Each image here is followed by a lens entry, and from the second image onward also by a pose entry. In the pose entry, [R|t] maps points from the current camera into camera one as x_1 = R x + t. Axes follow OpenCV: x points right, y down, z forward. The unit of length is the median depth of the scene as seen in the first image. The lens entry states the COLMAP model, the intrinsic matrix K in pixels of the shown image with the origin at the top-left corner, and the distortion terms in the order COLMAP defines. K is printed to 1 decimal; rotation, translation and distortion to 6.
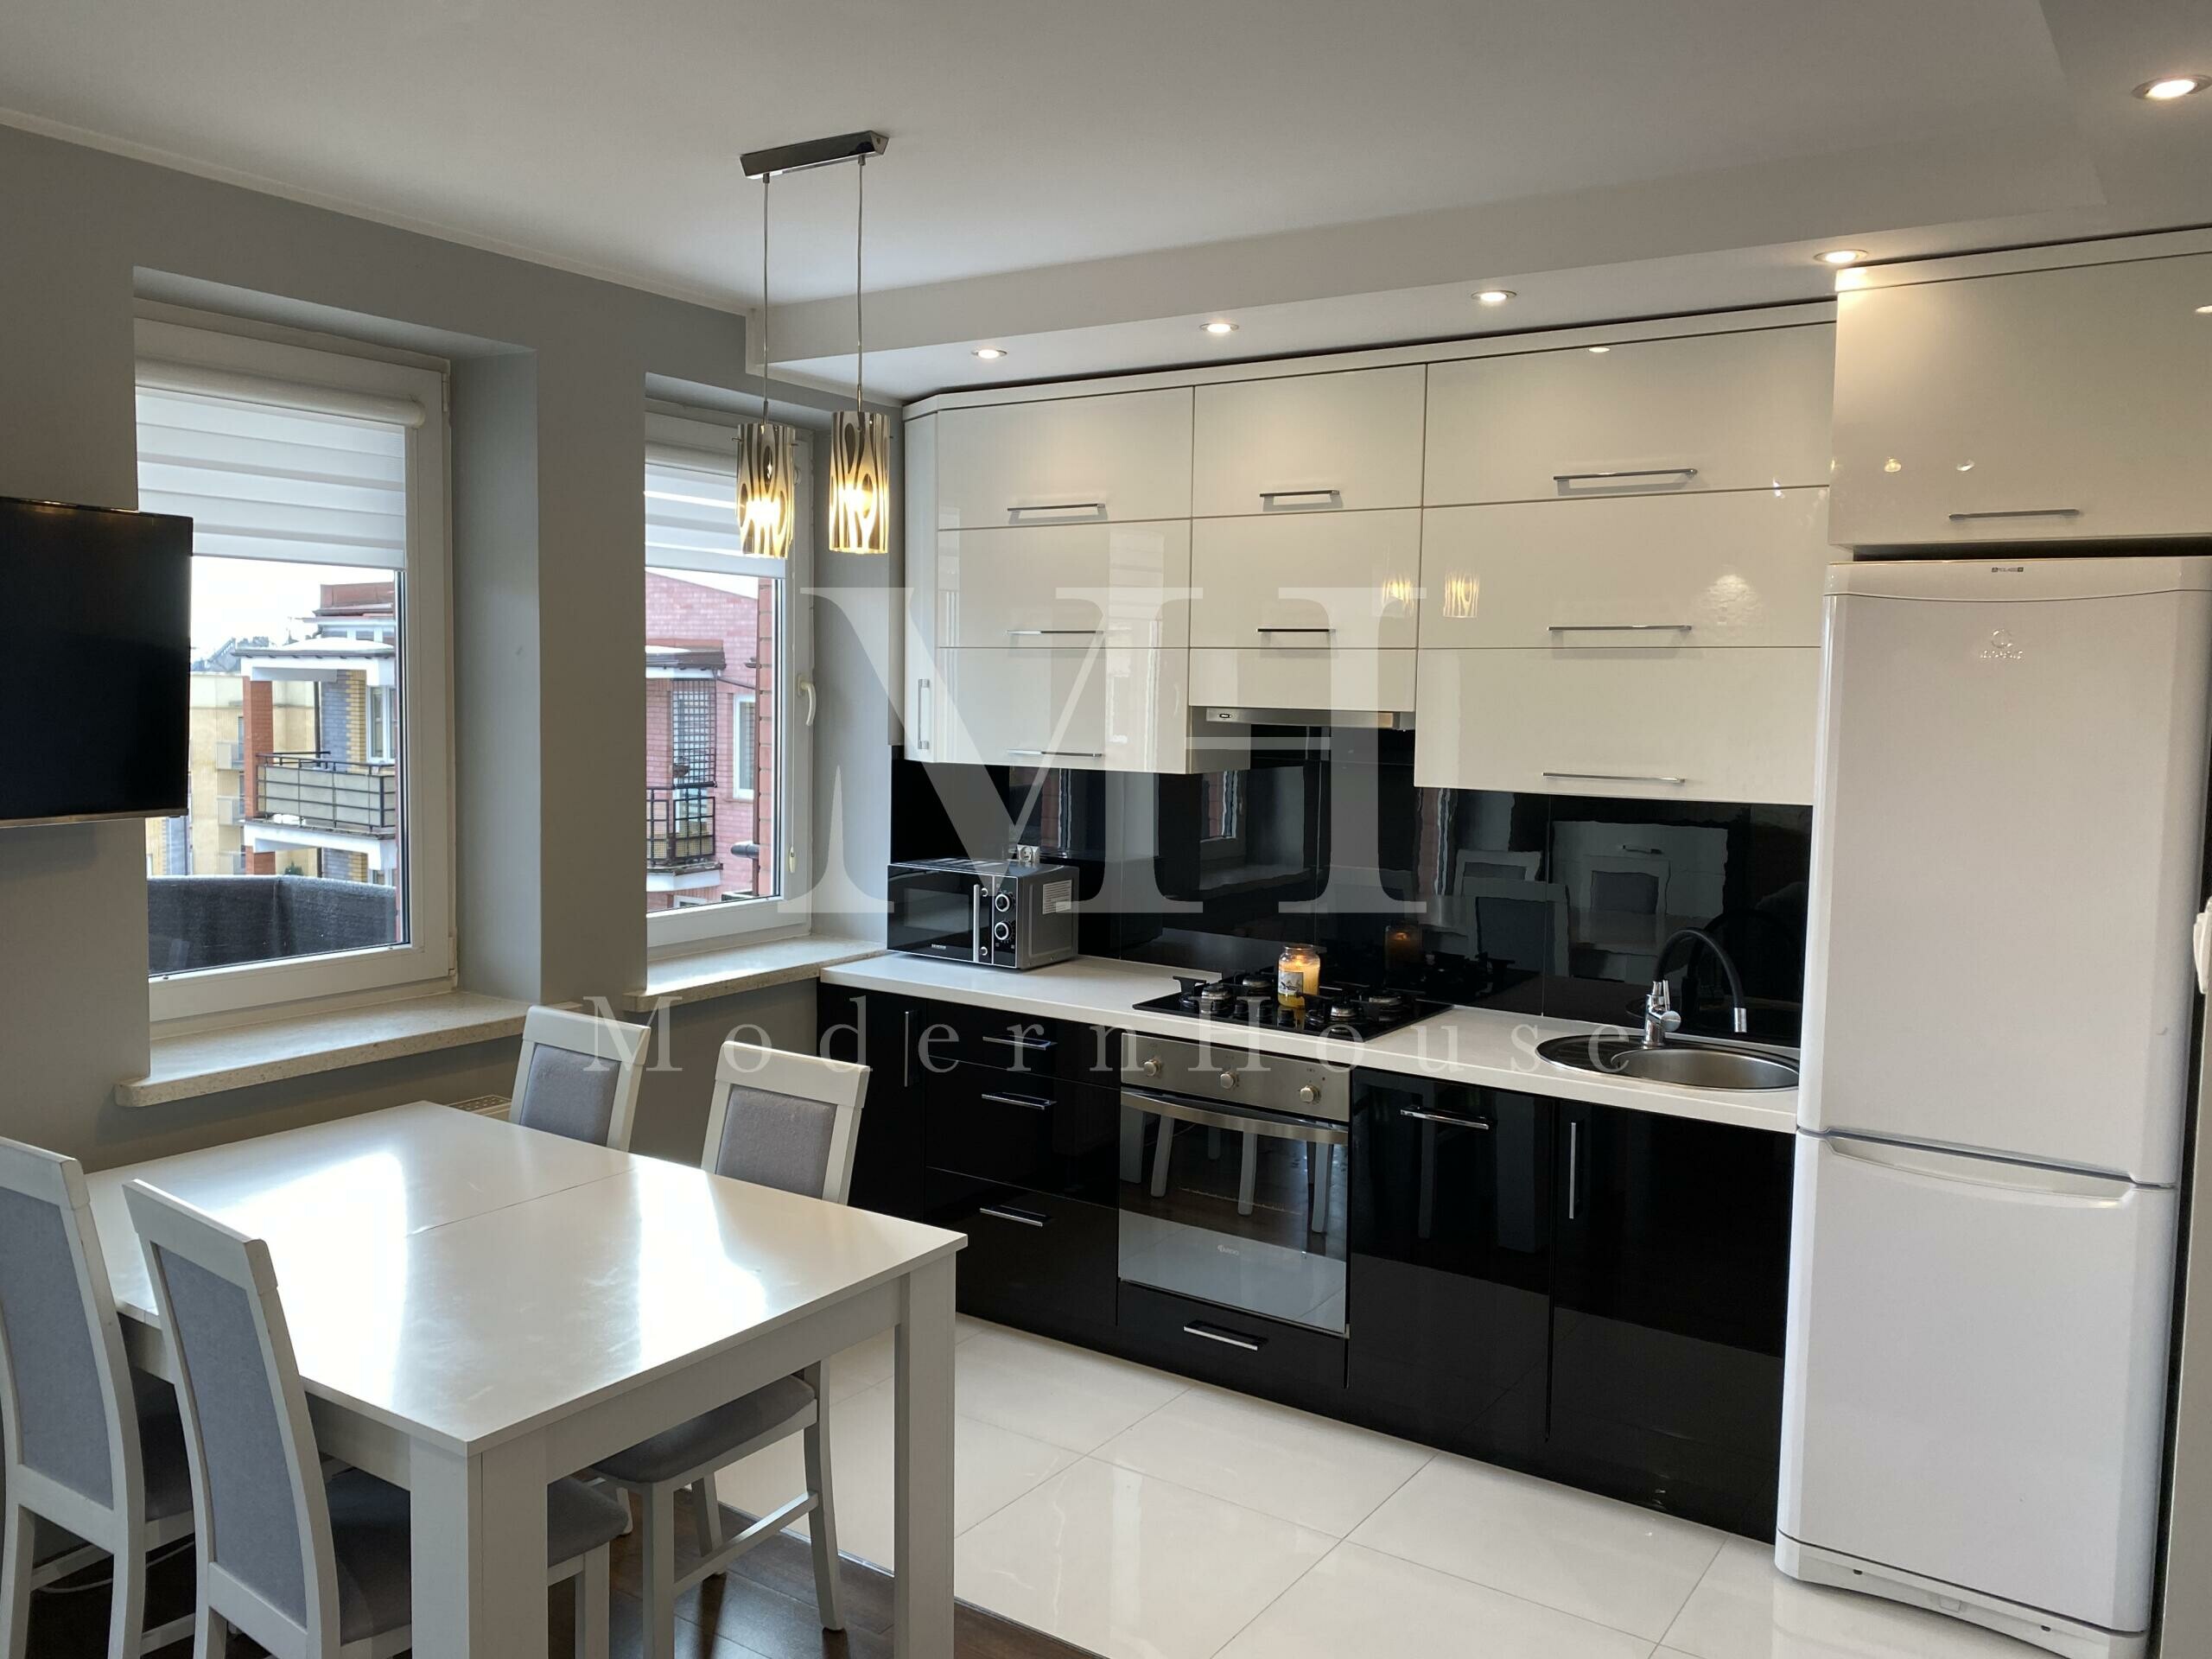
lens RADIAL K [[1705.4, 0, 1112.2], [0, 1705.4, 797.4], [0, 0, 1]] dist [0.081922, -0.141675]
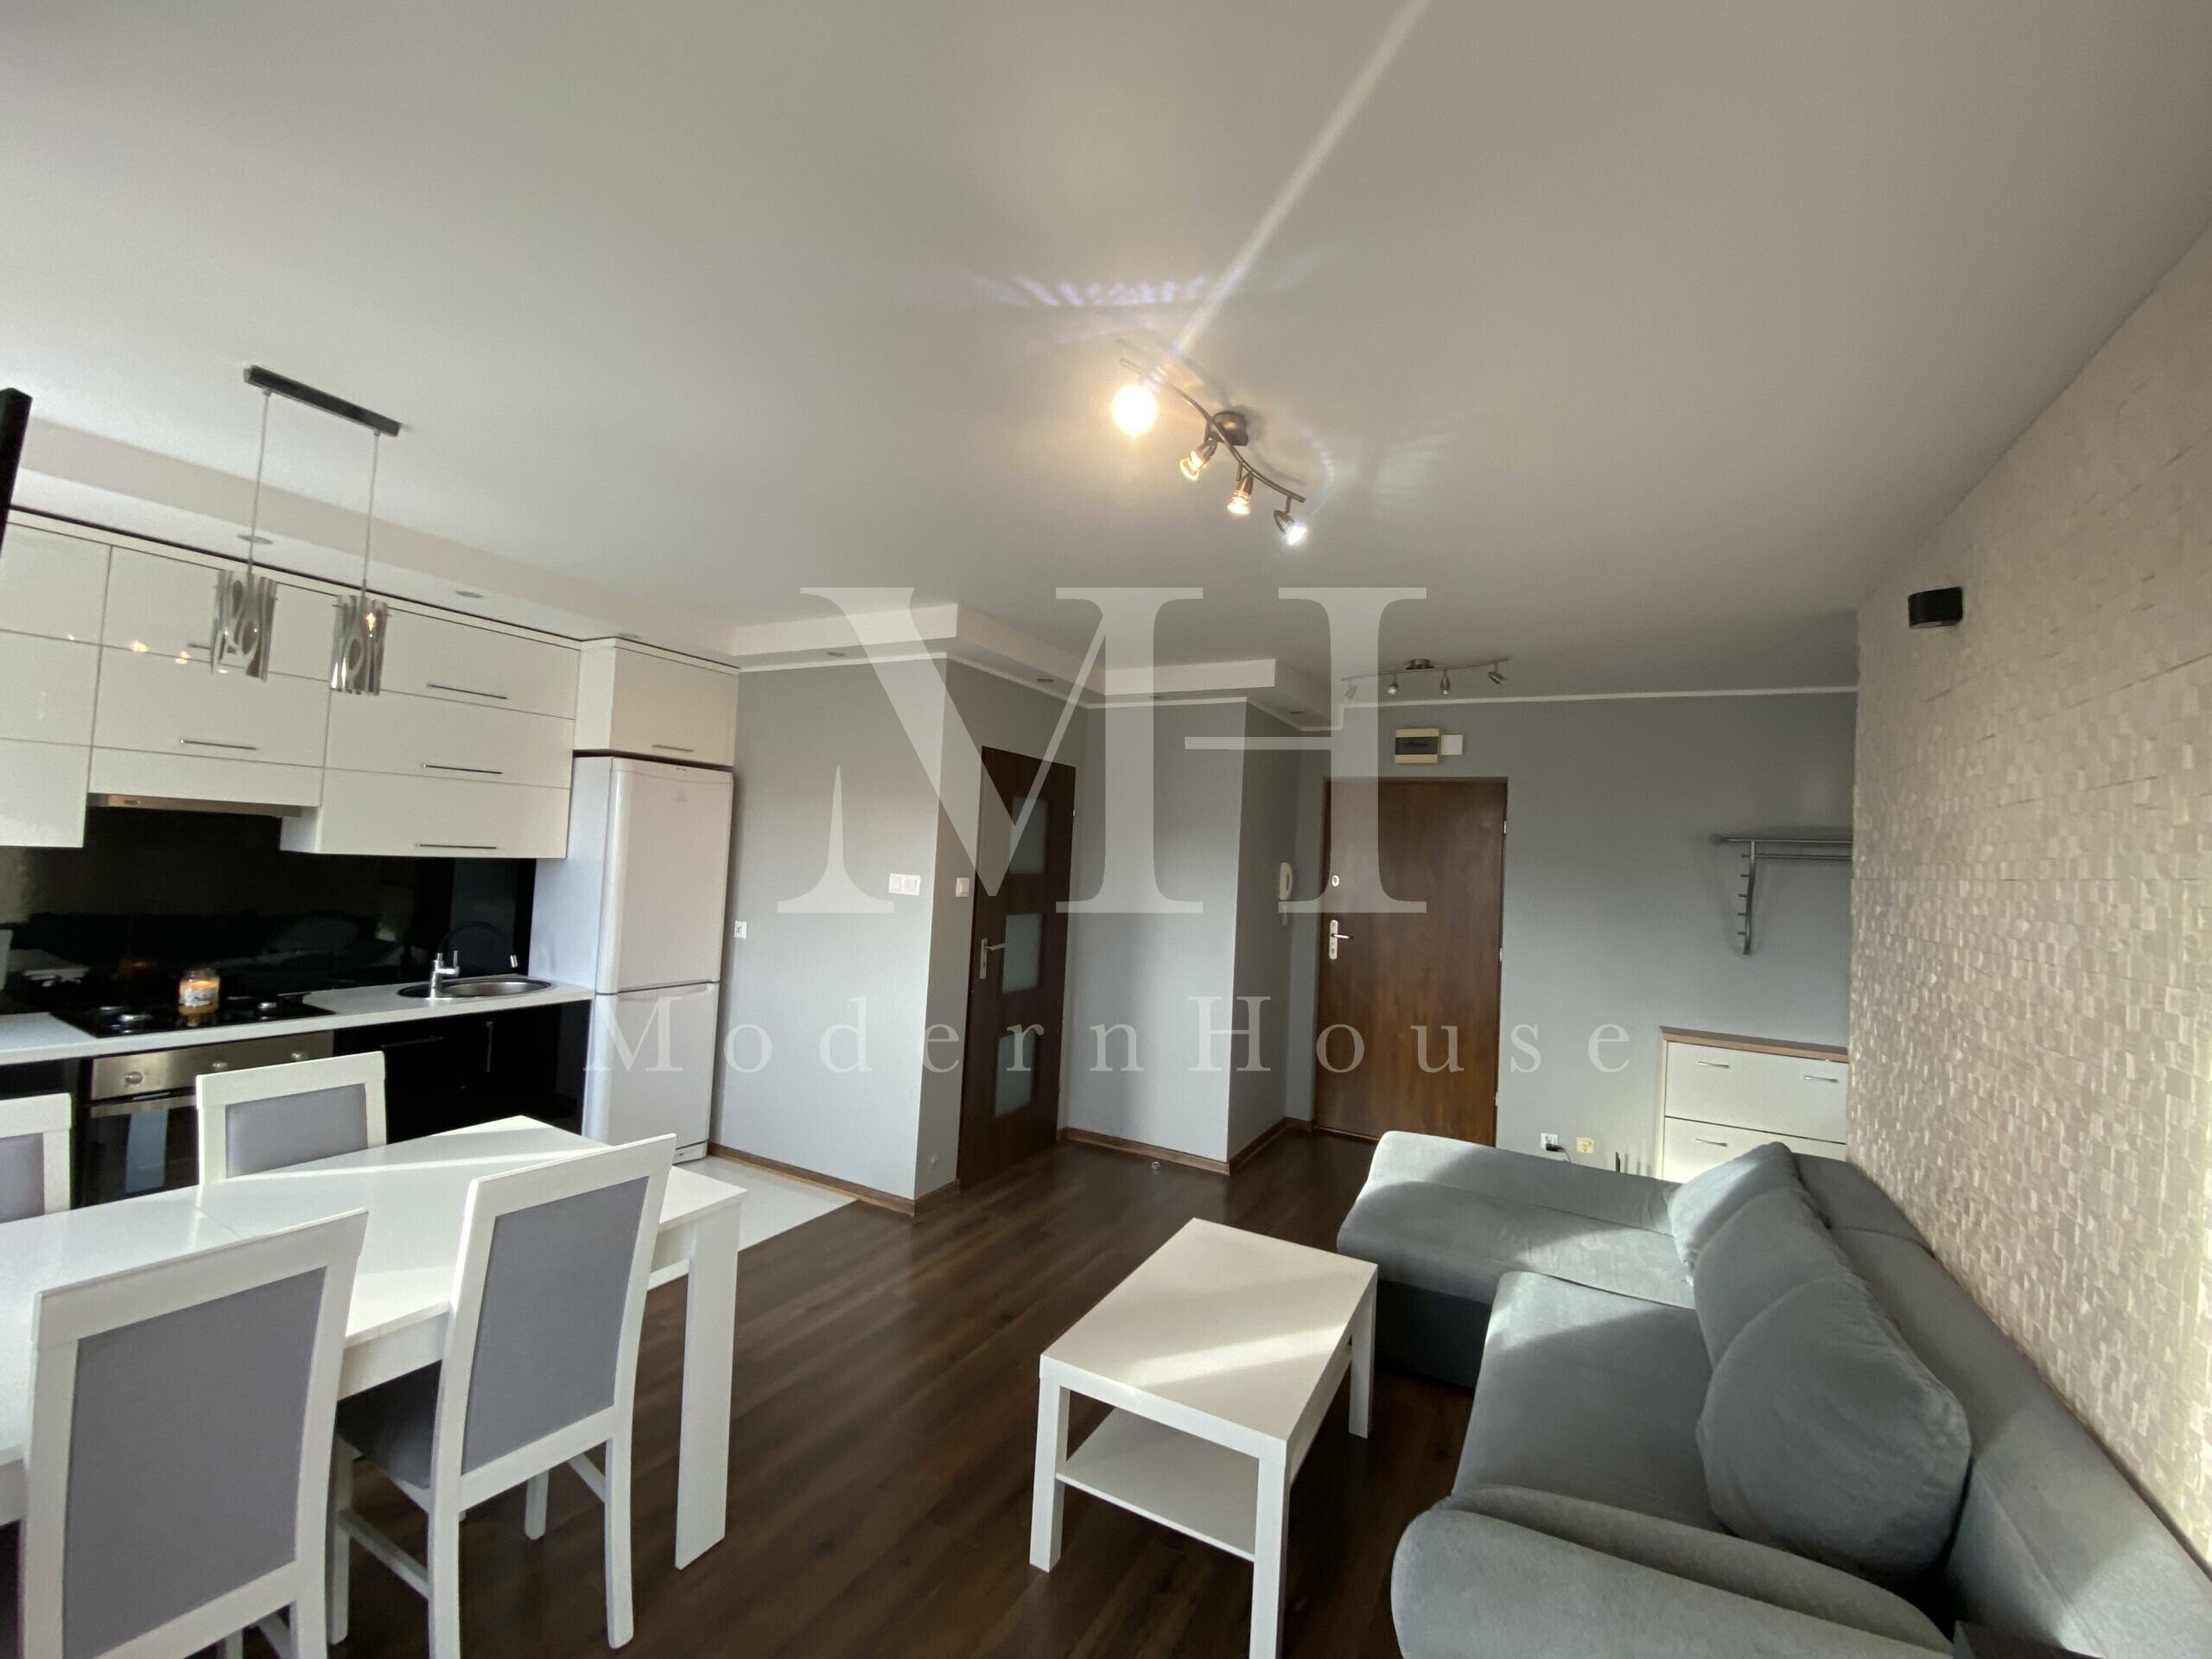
lens RADIAL K [[890.0, 0, 1106.0], [0, 890.0, 836.4], [0, 0, 1]] dist [-0.000665, -0.000094]
pose [[-0.093248, 0.001044, 0.995642, -0.722140], [0.015990, 0.999872, 0.000449, -0.011760], [-0.995515, 0.015962, -0.093252, 0.342133]]
